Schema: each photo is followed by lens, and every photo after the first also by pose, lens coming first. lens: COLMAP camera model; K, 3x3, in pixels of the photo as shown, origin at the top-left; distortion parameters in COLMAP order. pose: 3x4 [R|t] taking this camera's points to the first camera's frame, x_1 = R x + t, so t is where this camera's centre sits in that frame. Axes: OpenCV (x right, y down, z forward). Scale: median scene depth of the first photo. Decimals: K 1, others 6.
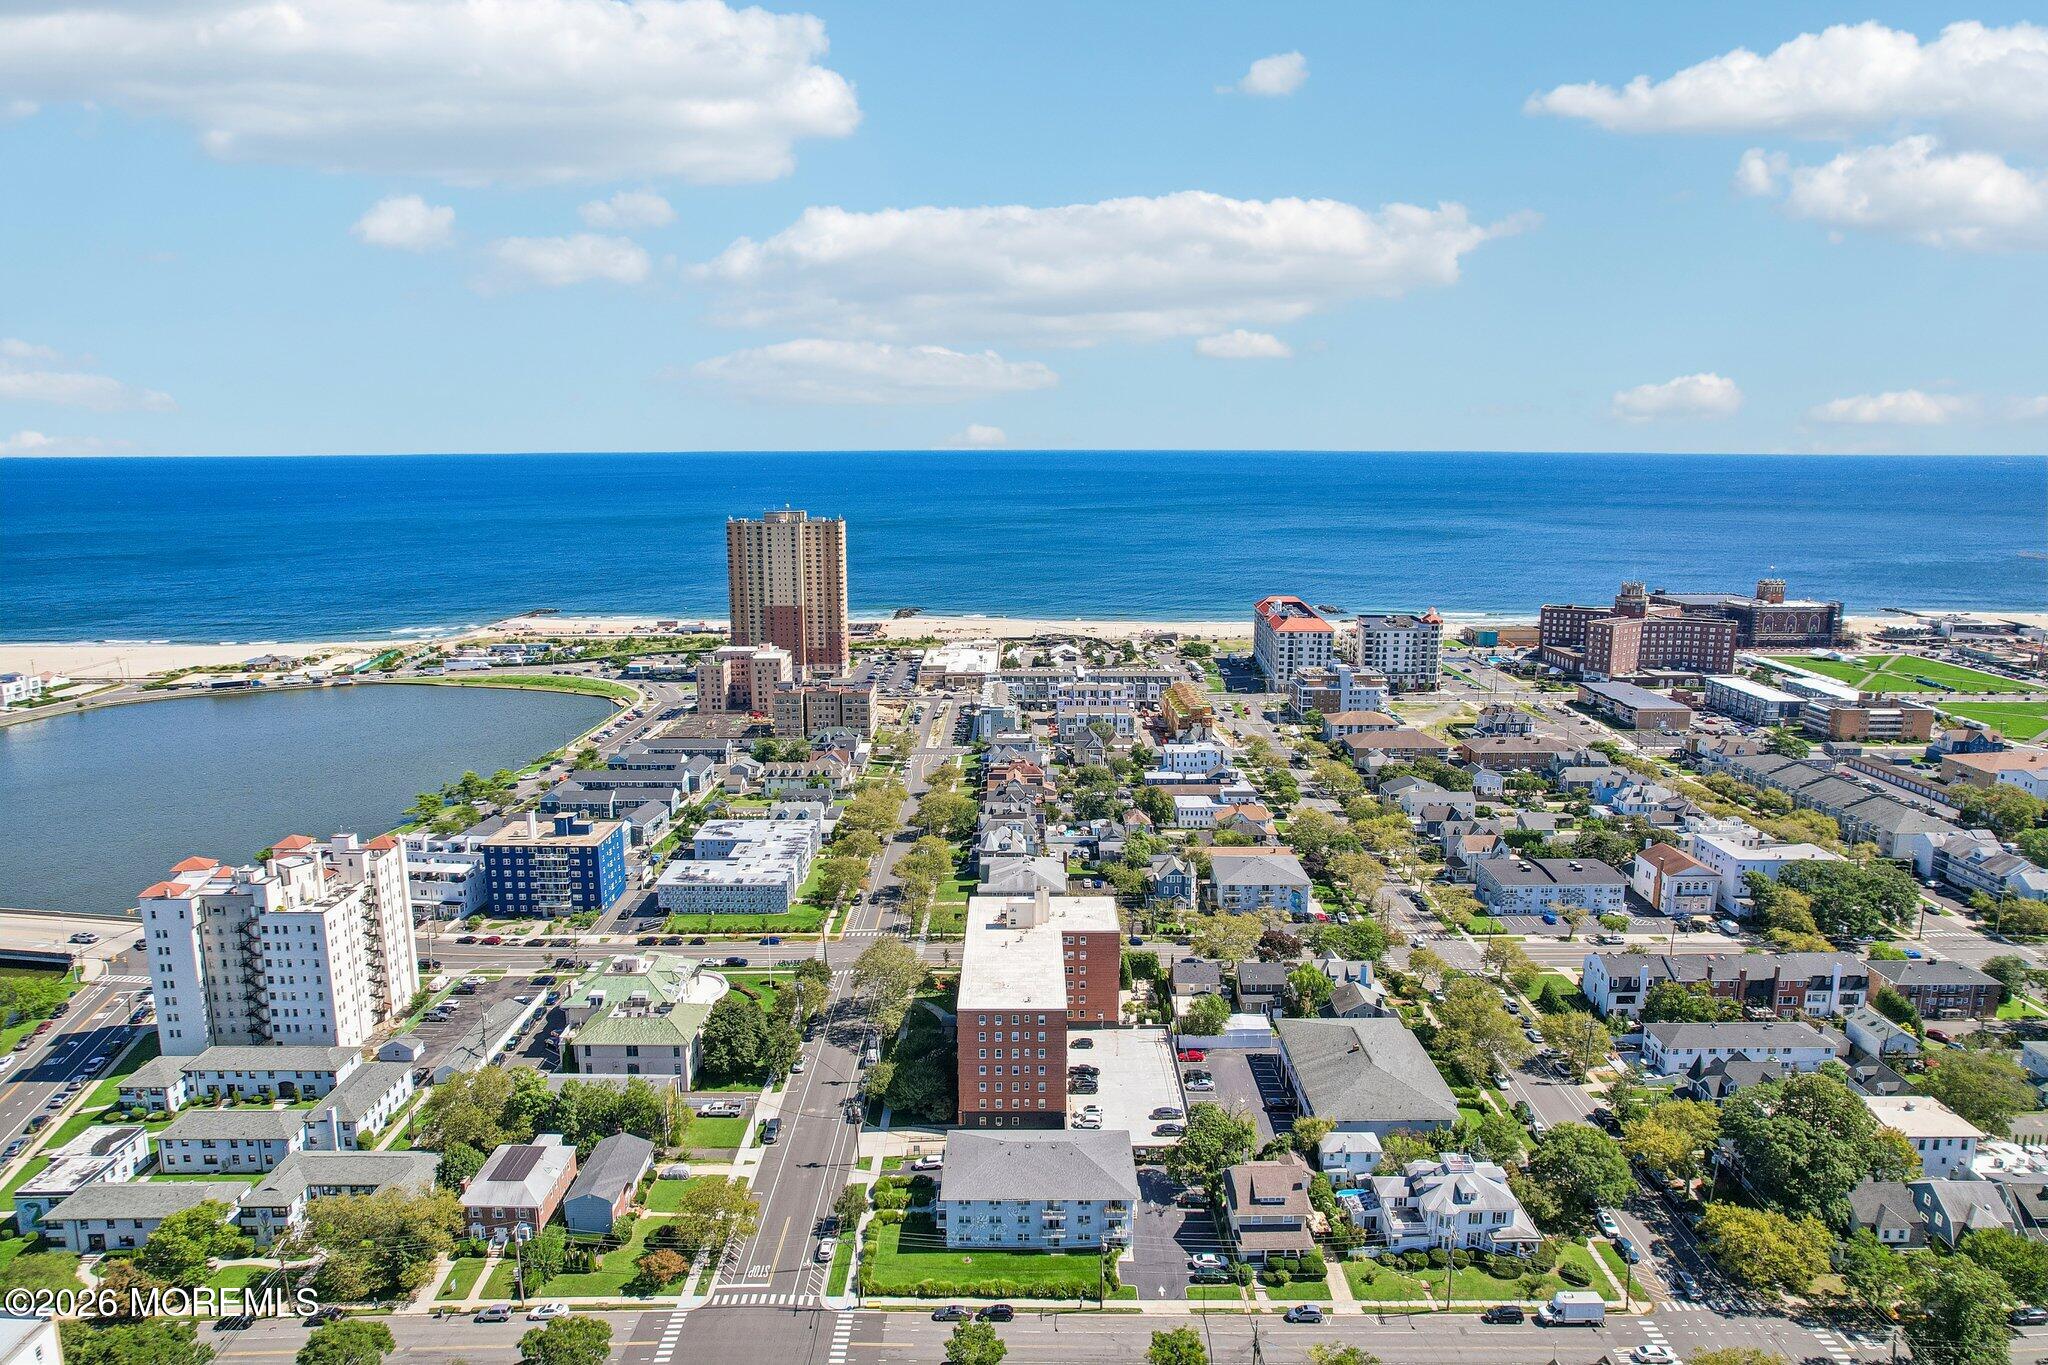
lens RADIAL K [[1313.7, 0, 1025.6], [0, 1313.7, 686.6], [0, 0, 1]] dist [-0.074569, 0.068339]
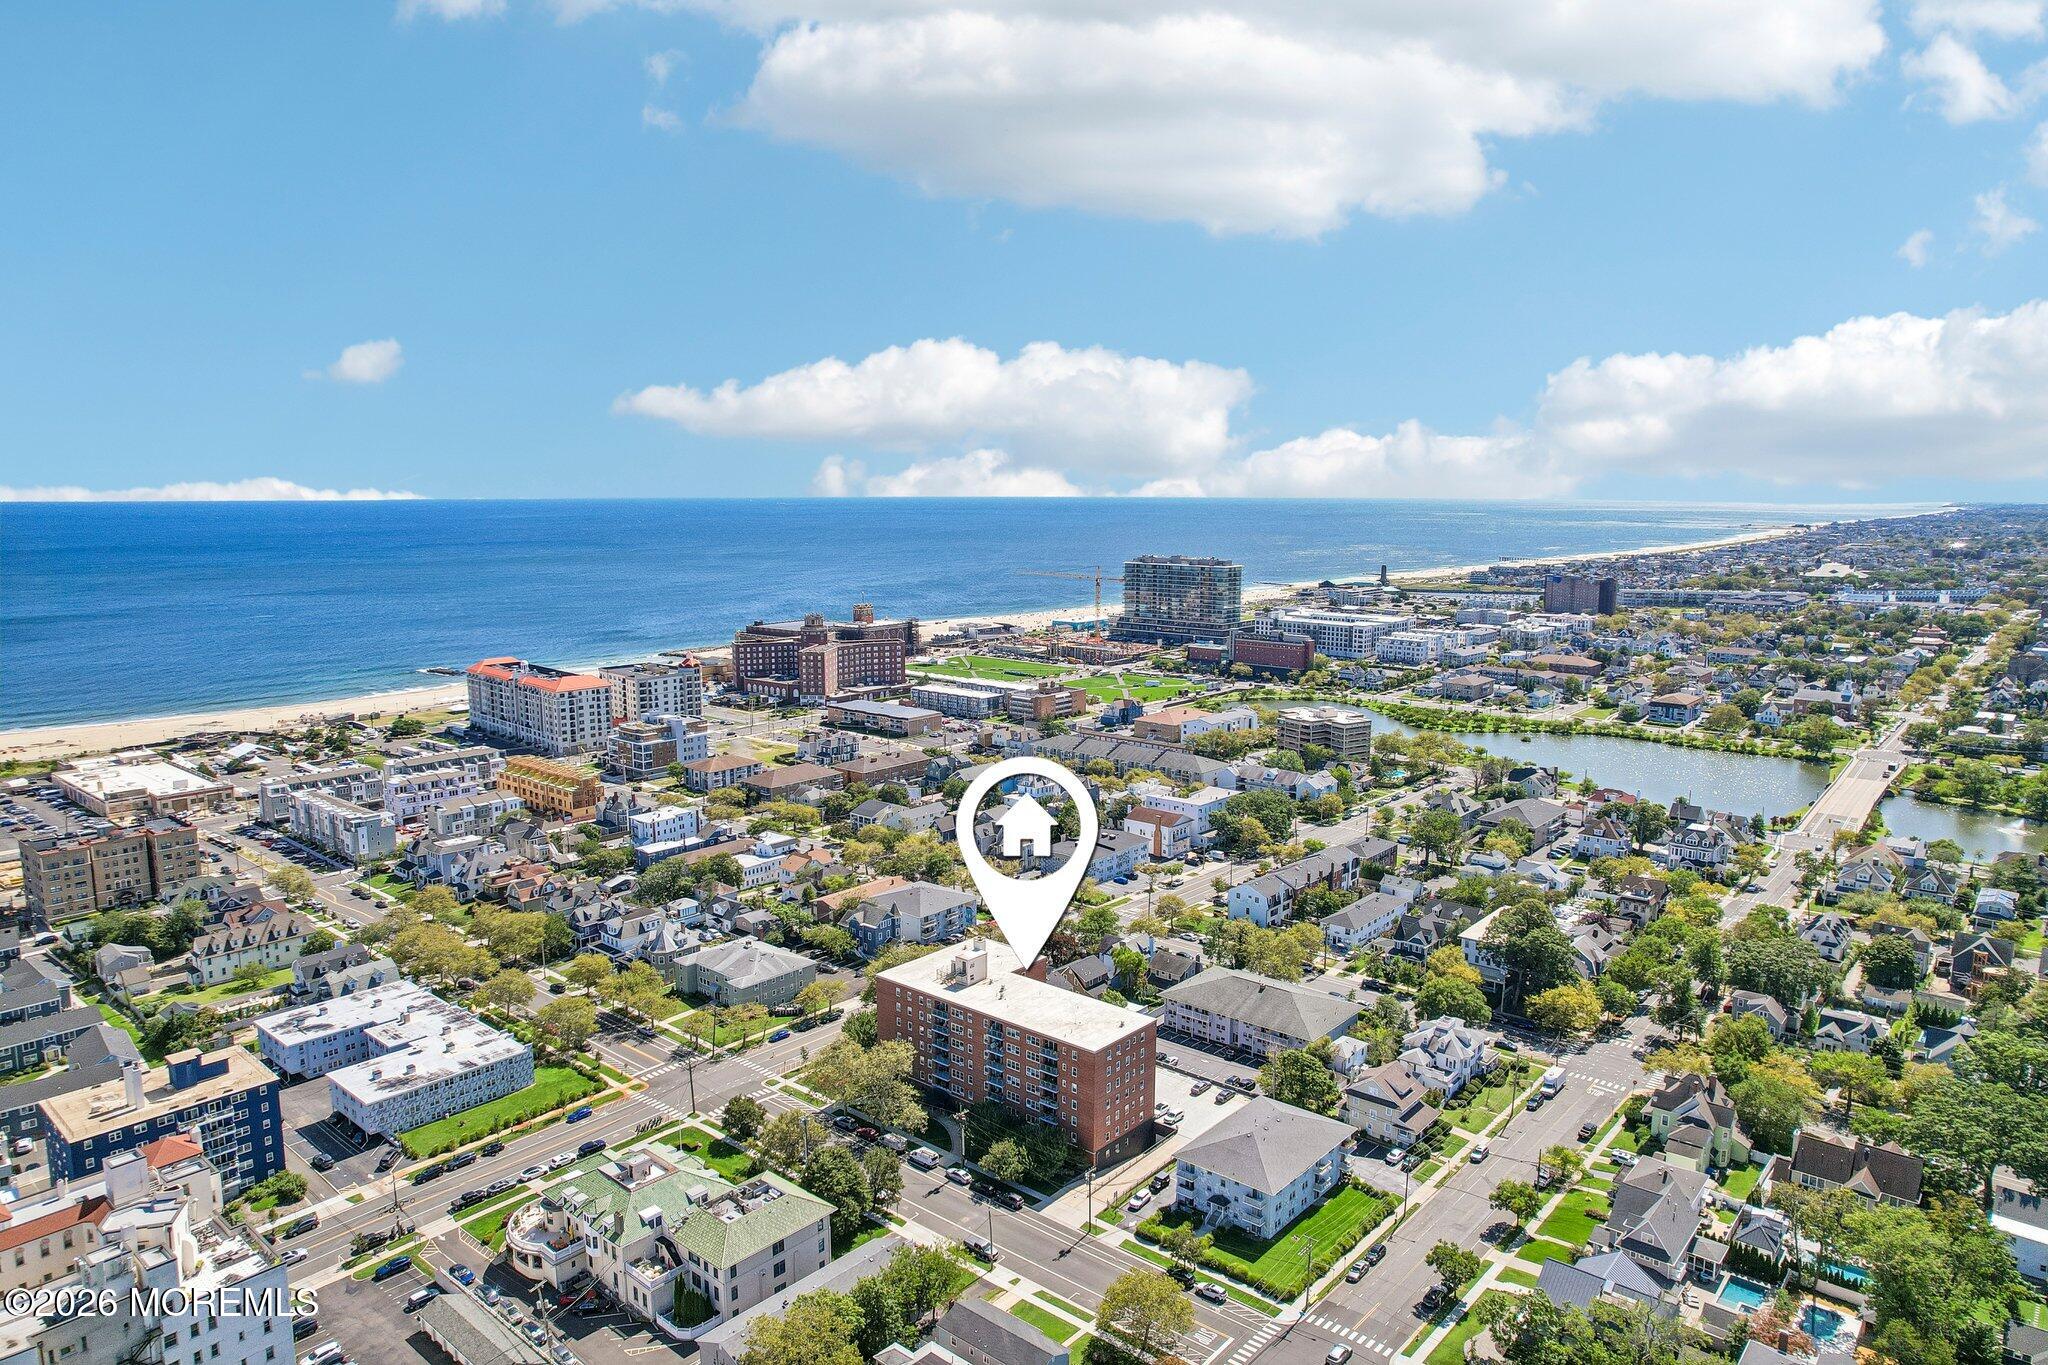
lens RADIAL K [[1313.7, 0, 1025.6], [0, 1313.7, 686.6], [0, 0, 1]] dist [-0.074569, 0.068339]
pose [[0.654156, -0.112109, 0.748005, -0.491698], [0.138211, 0.990021, 0.027512, -0.042708], [-0.743625, 0.085386, 0.663122, 0.204123]]
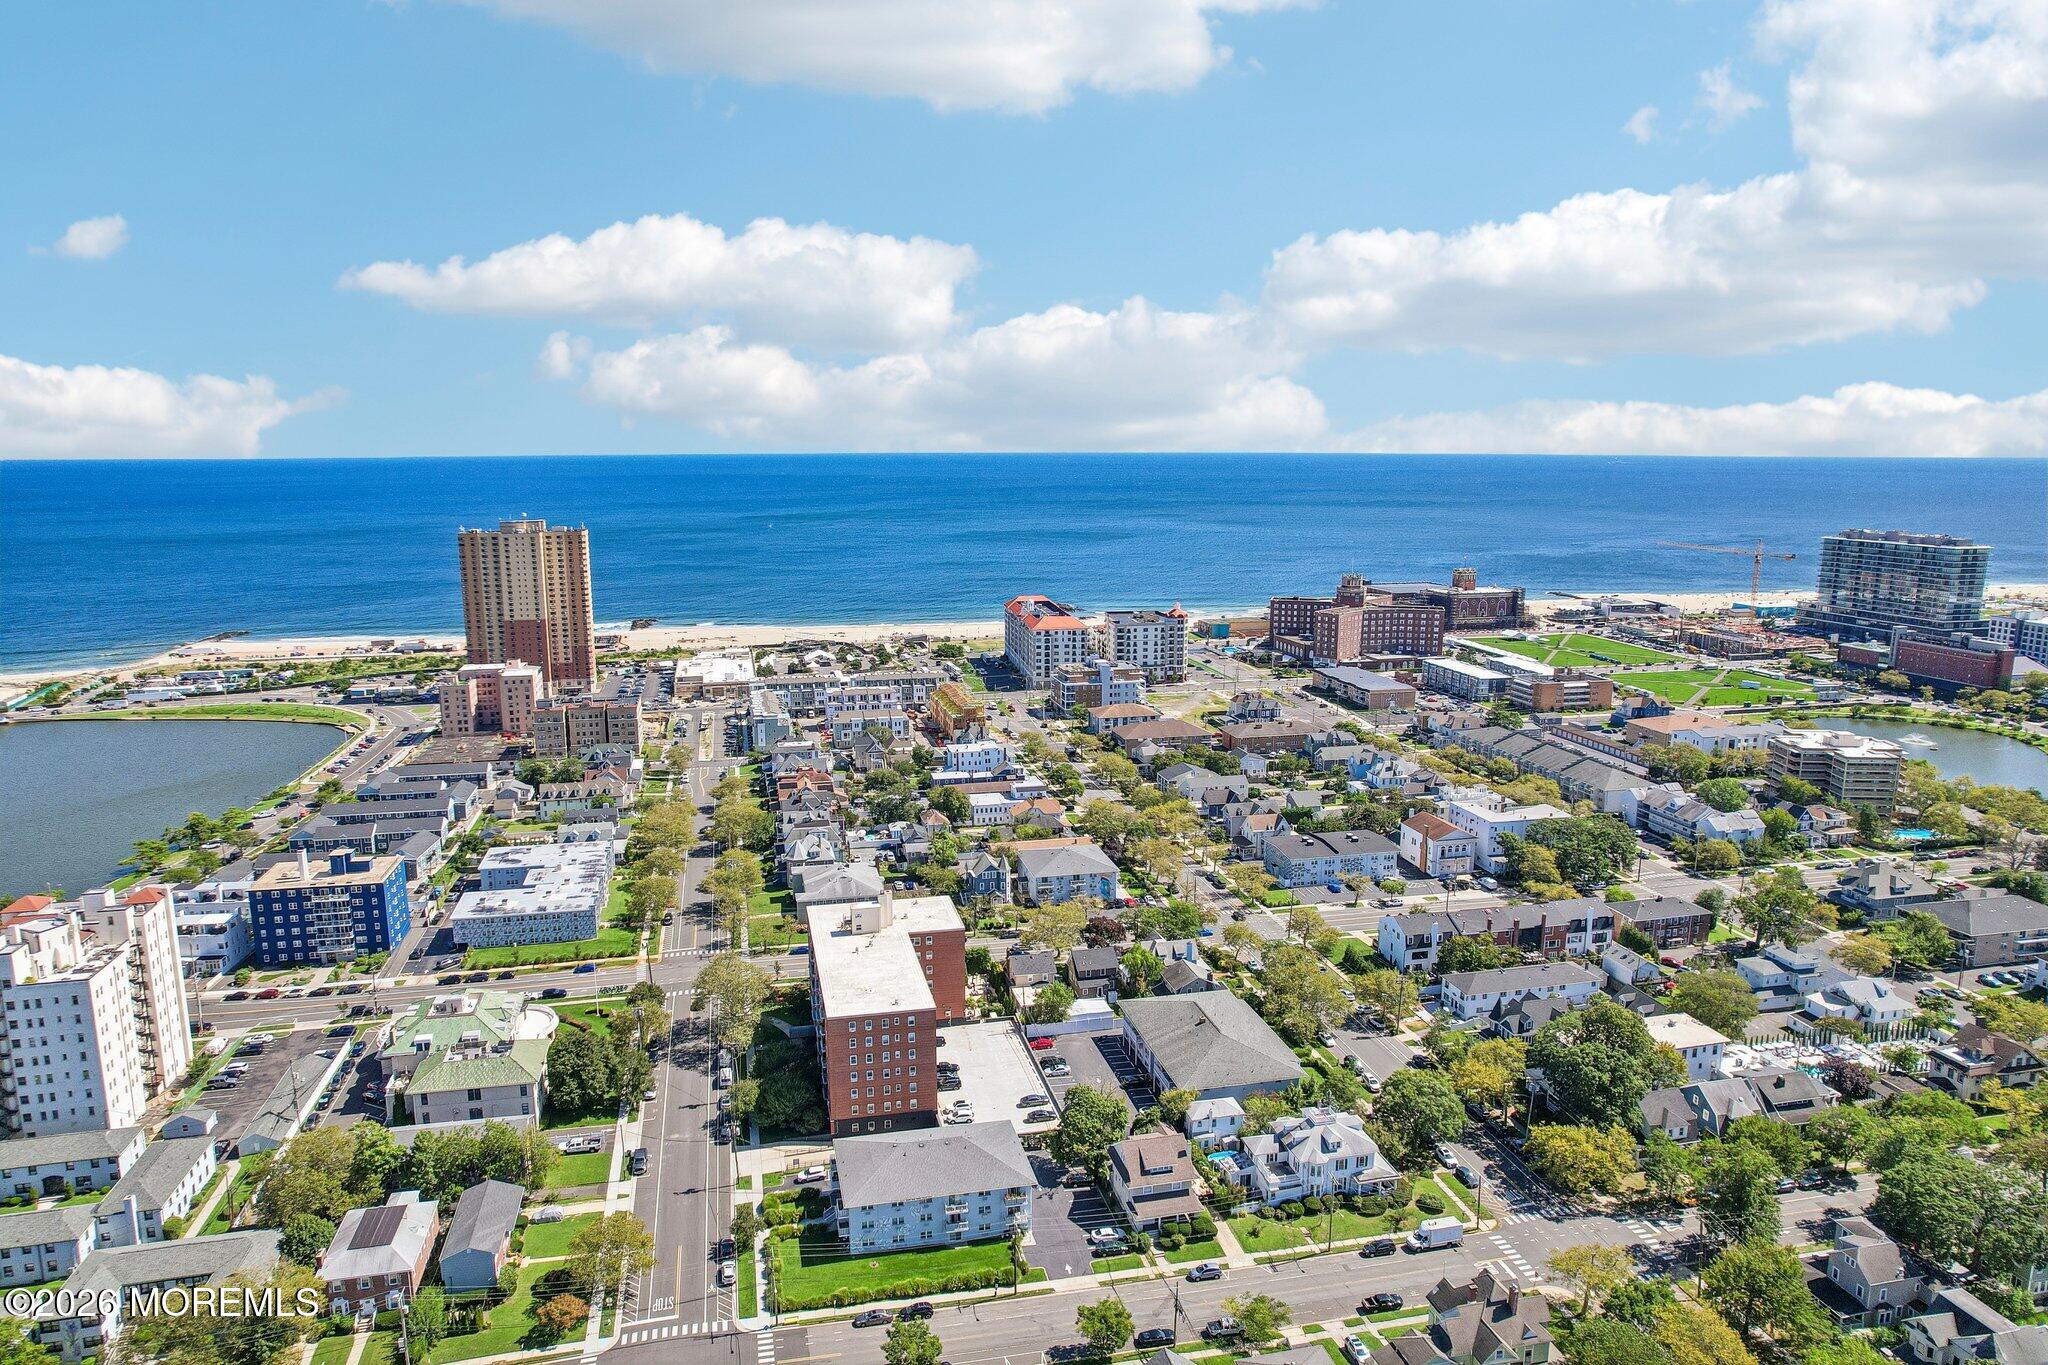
lens RADIAL K [[1313.7, 0, 1024.0], [0, 1313.7, 682.5], [0, 0, 1]] dist [-0.072702, 0.065770]
pose [[0.975479, -0.039904, 0.216443, -0.066872], [0.040997, 0.999159, -0.000562, -0.001380], [-0.216239, 0.009422, 0.976295, -0.004555]]
